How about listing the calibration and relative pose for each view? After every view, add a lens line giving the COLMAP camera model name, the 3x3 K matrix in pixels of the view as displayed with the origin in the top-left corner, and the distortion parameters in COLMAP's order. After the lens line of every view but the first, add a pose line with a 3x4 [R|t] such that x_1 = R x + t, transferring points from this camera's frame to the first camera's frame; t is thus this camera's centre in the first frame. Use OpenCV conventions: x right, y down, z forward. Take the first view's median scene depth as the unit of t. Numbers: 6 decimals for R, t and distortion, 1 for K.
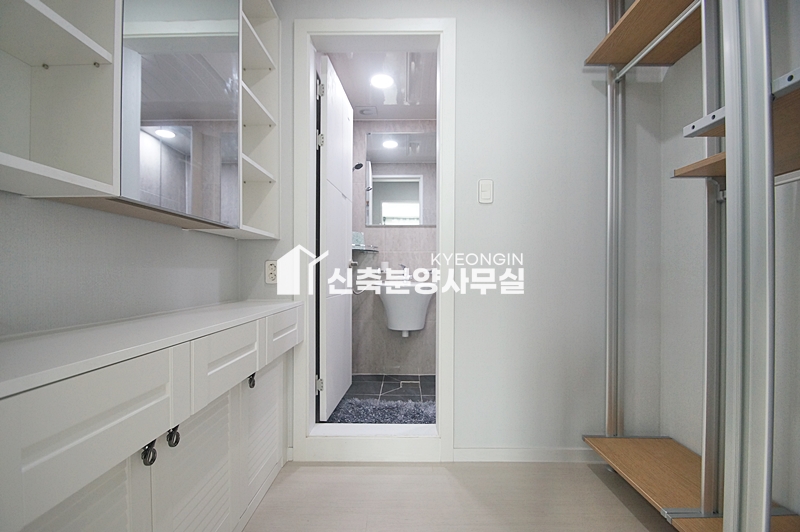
lens RADIAL K [[369.7, 0, 399.8], [0, 369.7, 270.2], [0, 0, 1]] dist [0.026629, 0.000167]
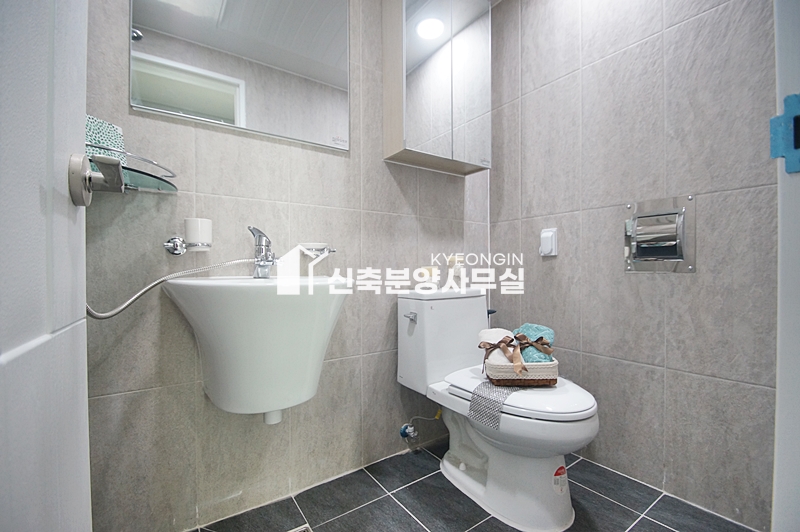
lens RADIAL K [[354.6, 0, 401.6], [0, 354.6, 266.8], [0, 0, 1]] dist [-0.004325, -0.003492]
pose [[0.811383, -0.003967, 0.584502, -0.080831], [-0.004292, 0.999910, 0.012745, 0.017473], [-0.584499, -0.012849, 0.811292, 0.599252]]
